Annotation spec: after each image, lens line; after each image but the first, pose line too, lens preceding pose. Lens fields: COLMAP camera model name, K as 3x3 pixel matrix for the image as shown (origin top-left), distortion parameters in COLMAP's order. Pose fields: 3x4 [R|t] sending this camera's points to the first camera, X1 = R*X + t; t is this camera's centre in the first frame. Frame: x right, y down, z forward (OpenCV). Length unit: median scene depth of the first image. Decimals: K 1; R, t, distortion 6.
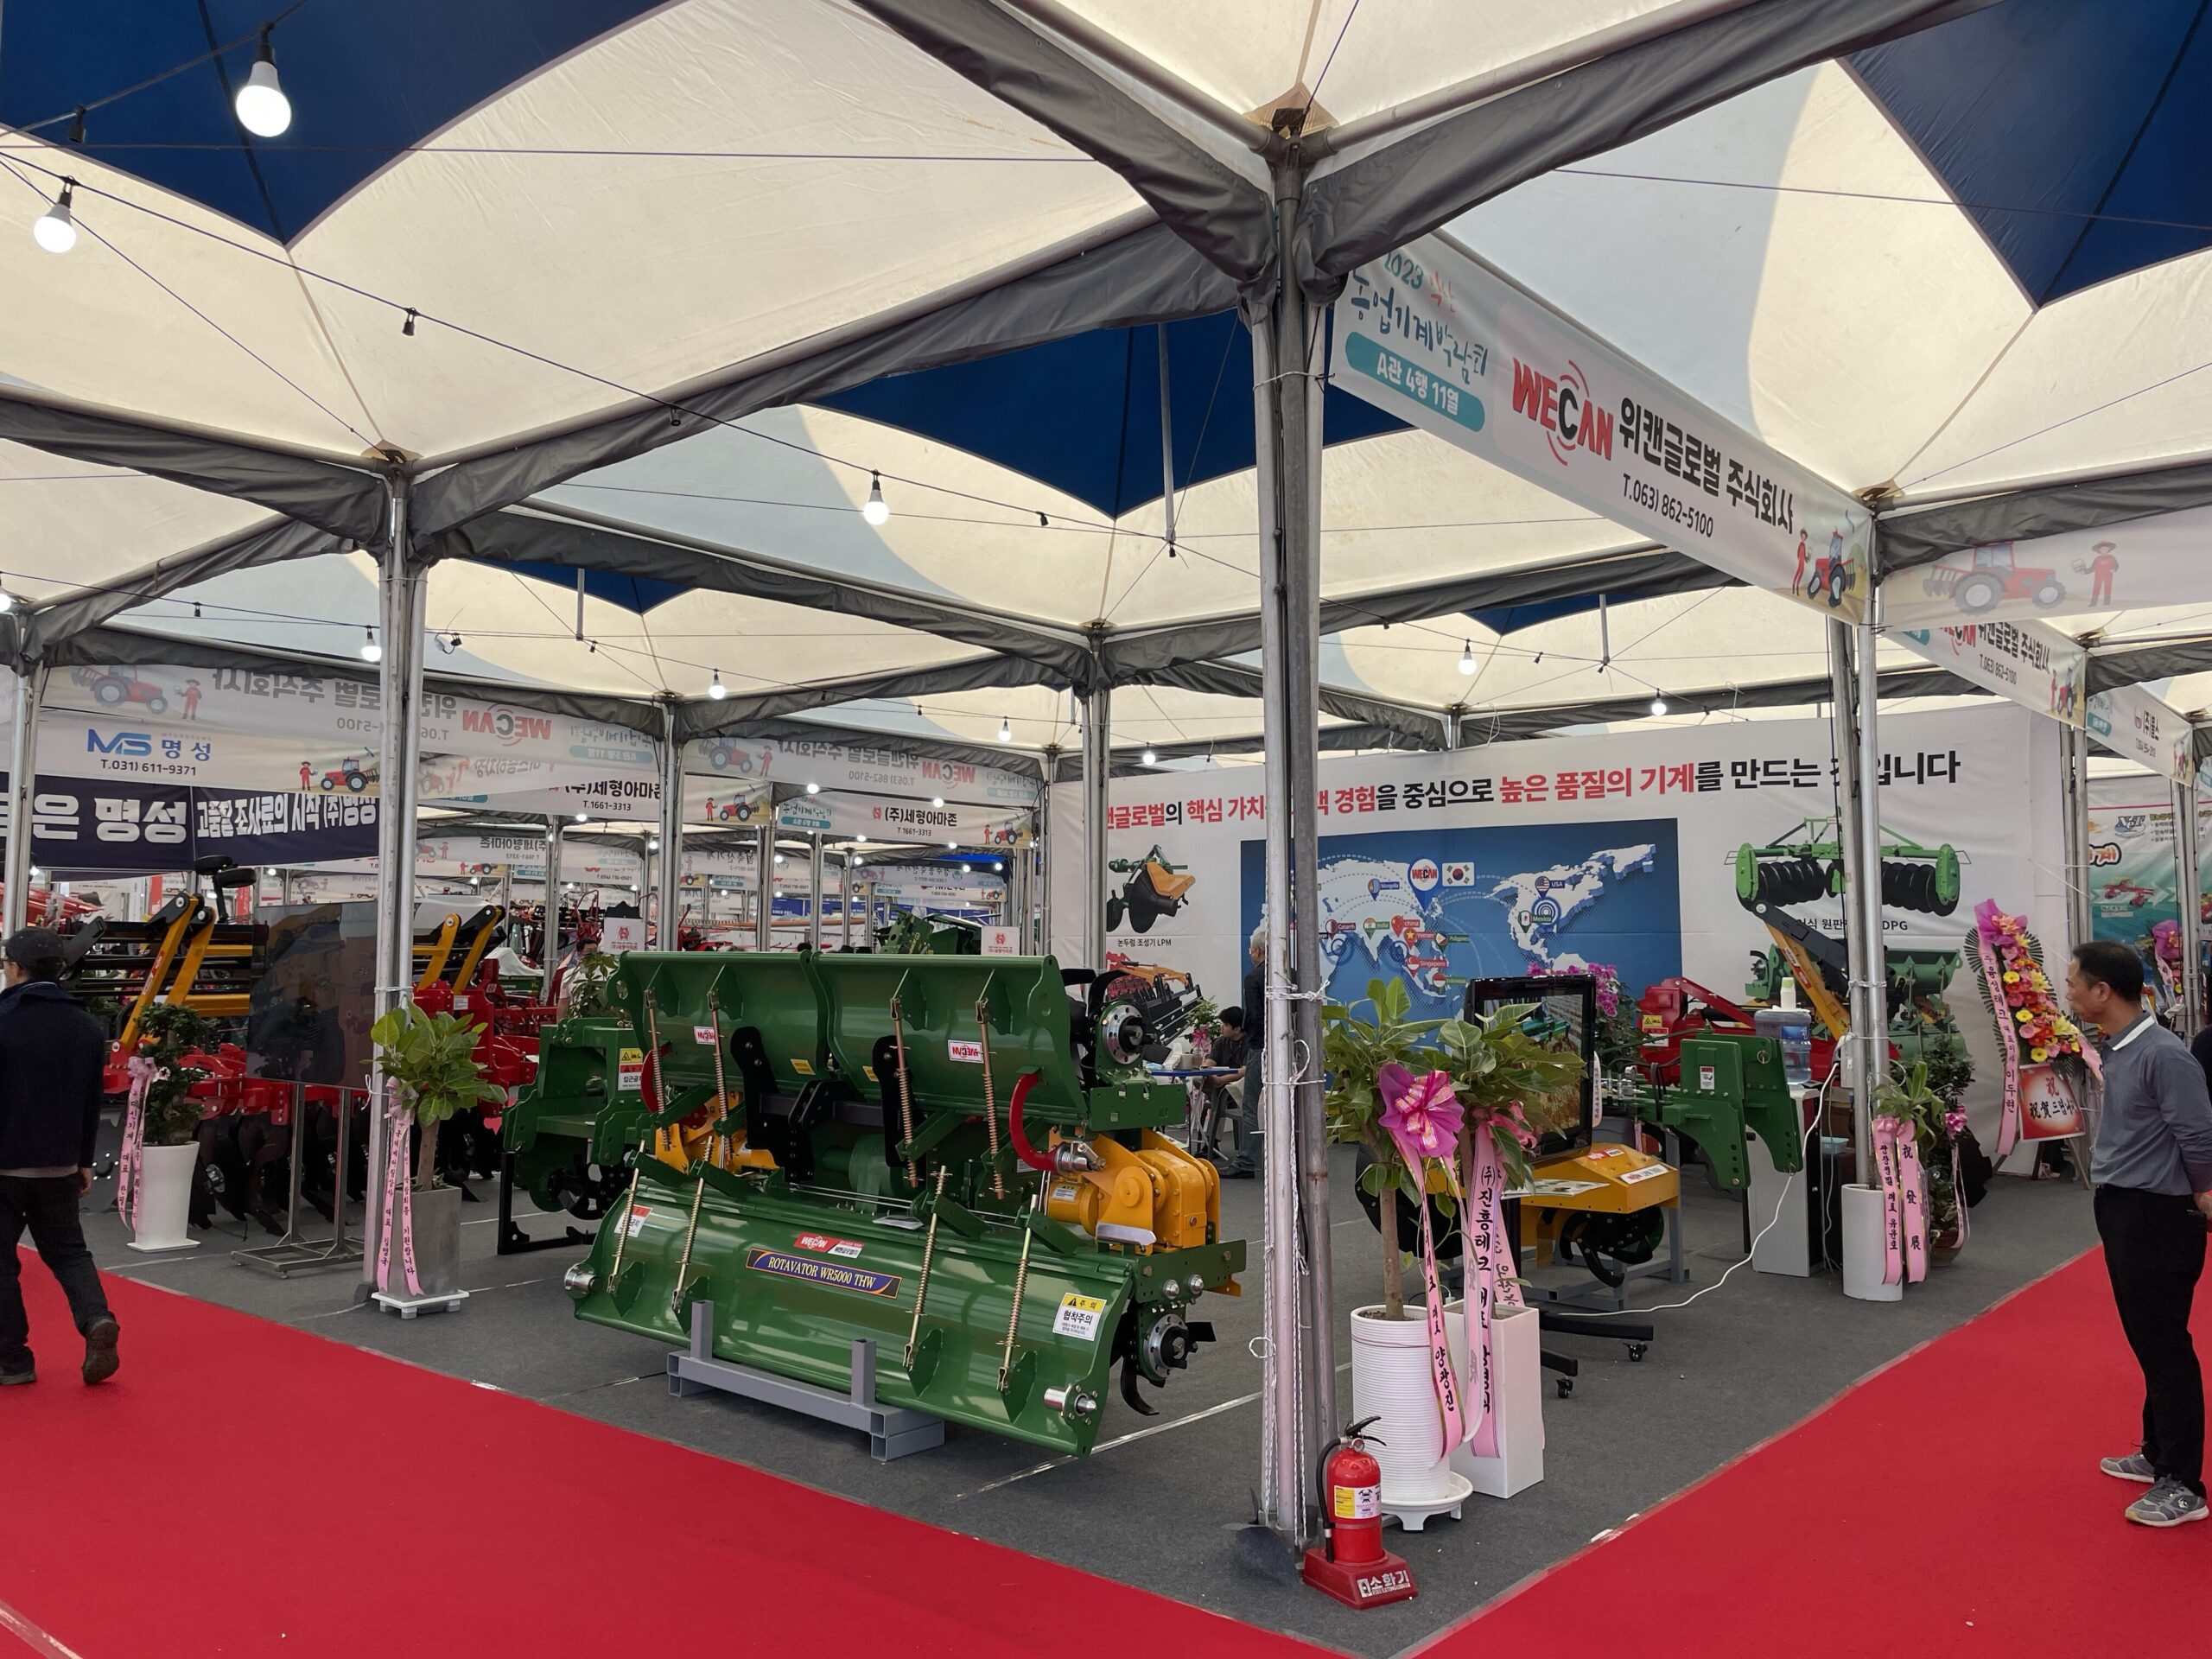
lens RADIAL K [[1674.1, 0, 1111.2], [0, 1674.1, 826.1], [0, 0, 1]] dist [0.054725, -0.038975]
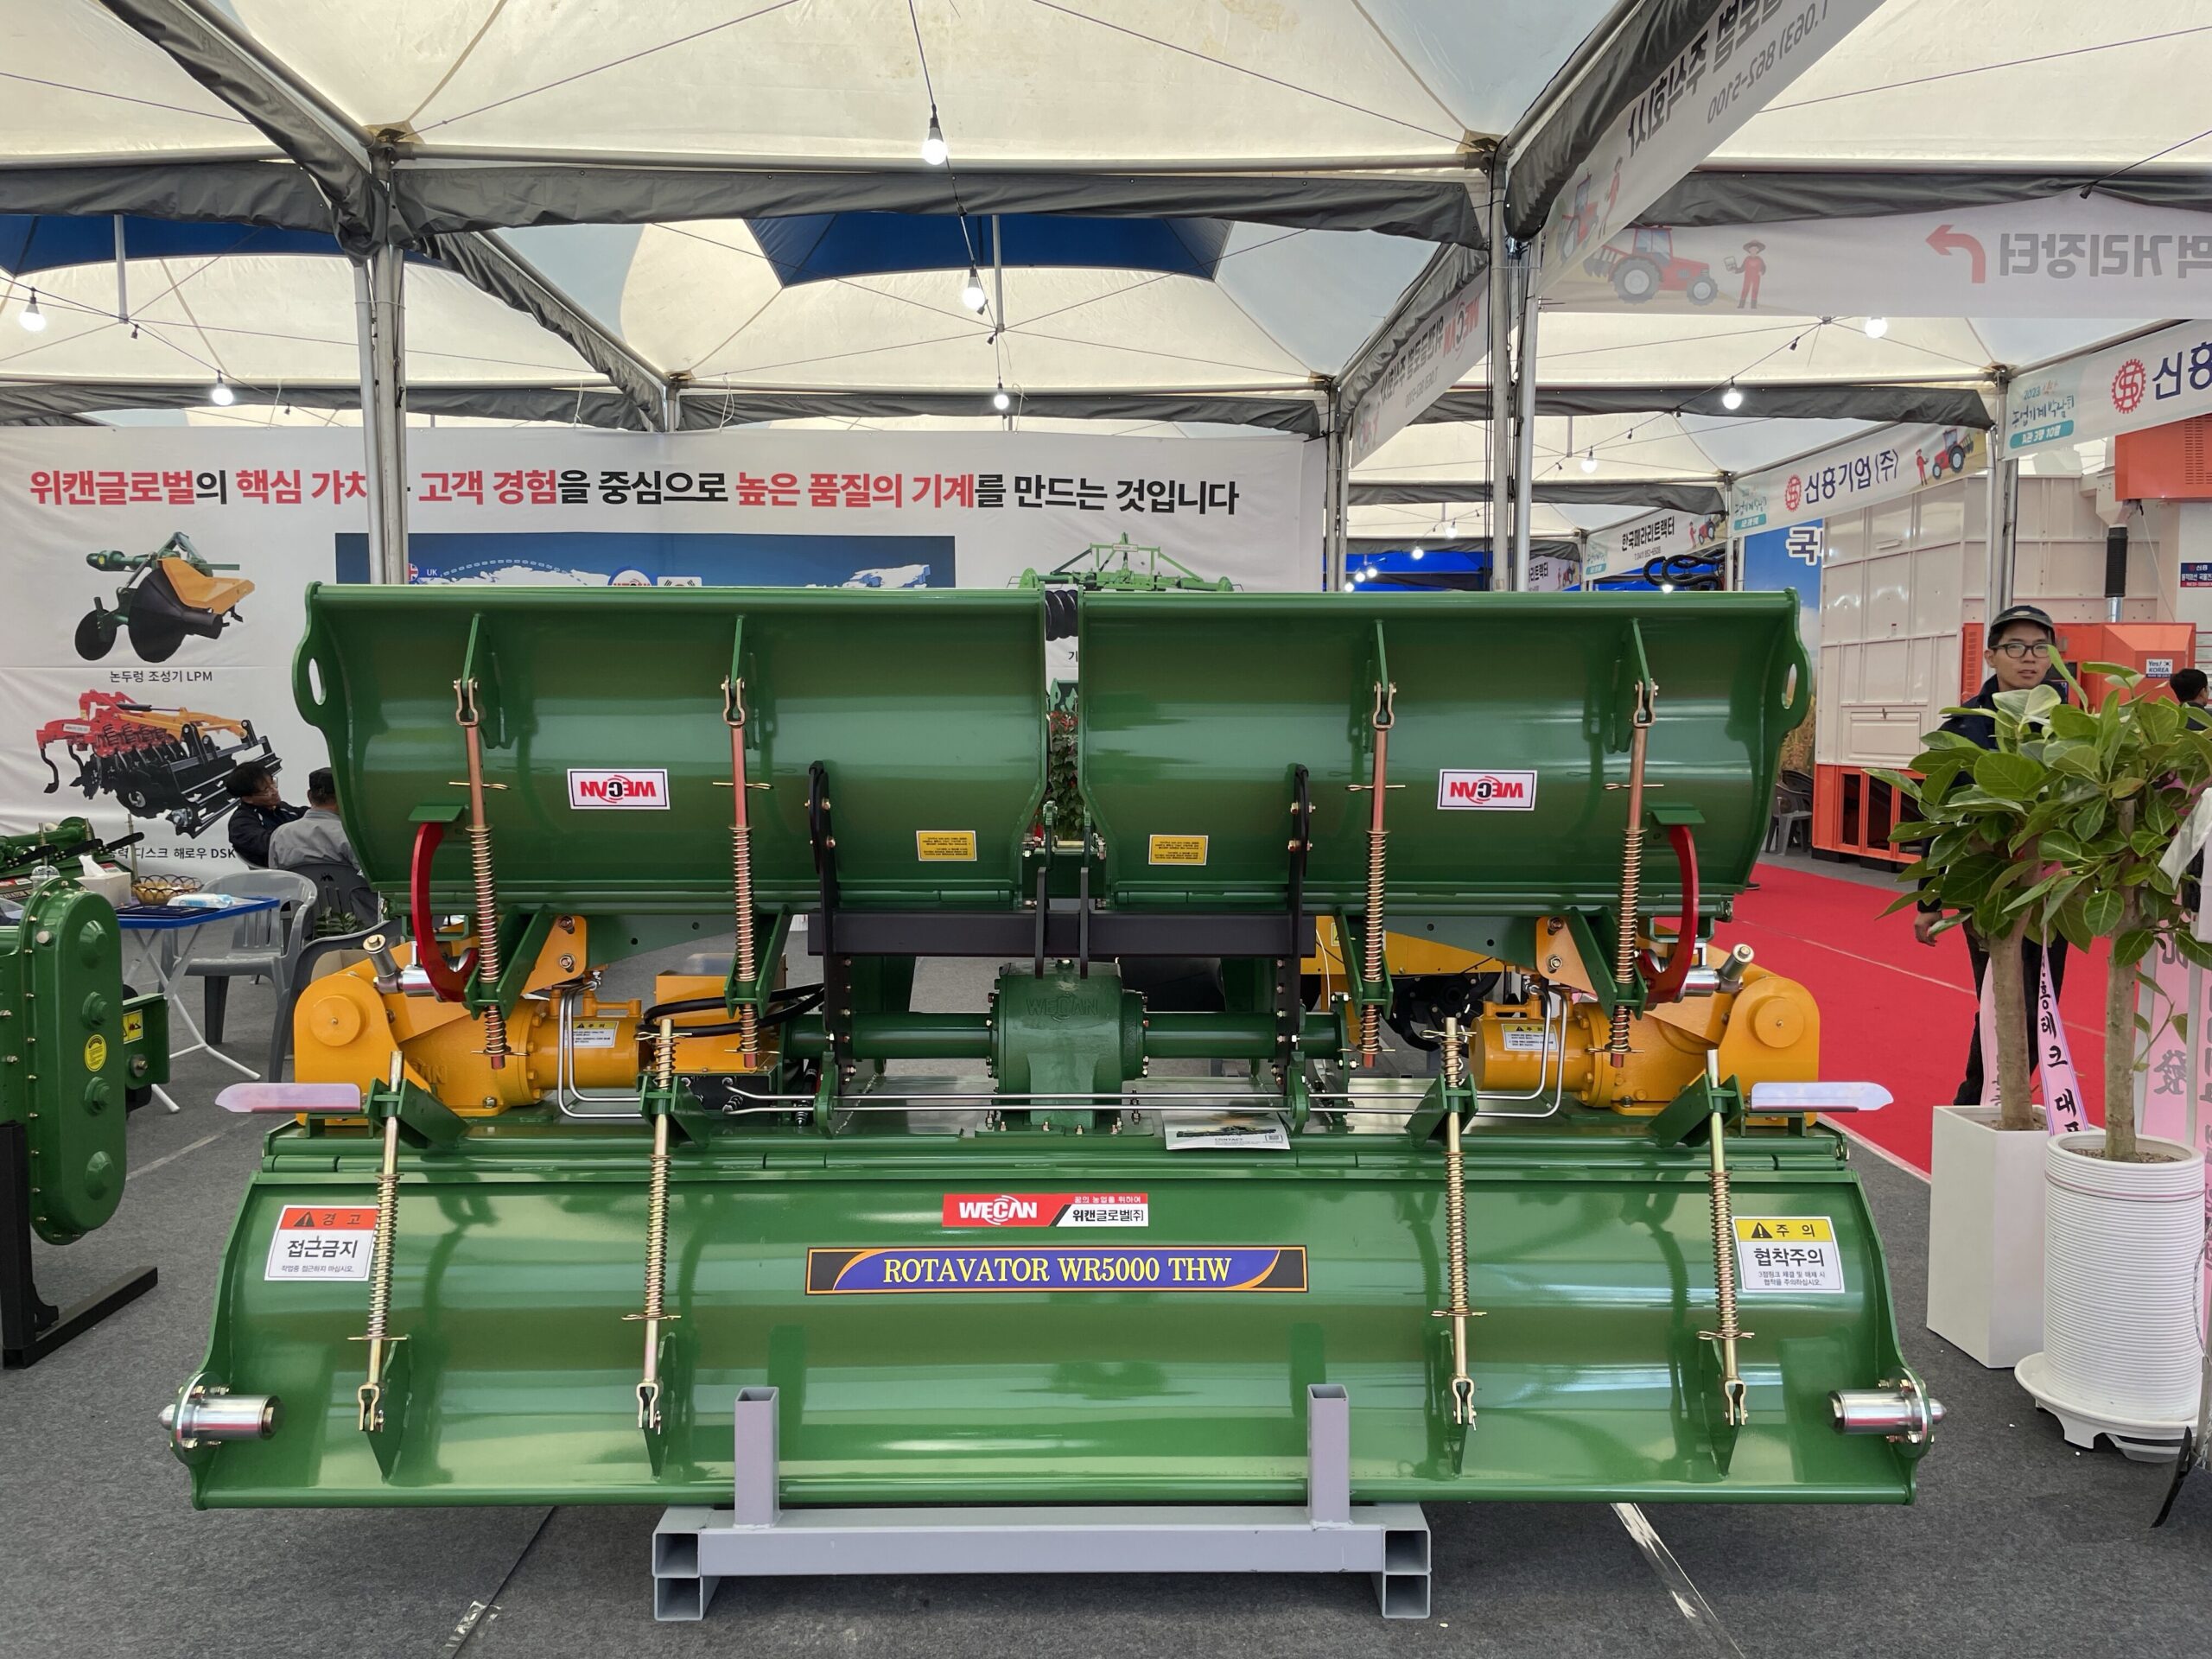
lens RADIAL K [[1674.1, 0, 1107.5], [0, 1674.1, 843.9], [0, 0, 1]] dist [0.054725, -0.038975]
pose [[0.740785, -0.054604, 0.669519, -0.198534], [-0.045642, 0.990296, 0.131266, 0.035293], [-0.670189, -0.127798, 0.731104, 0.277626]]
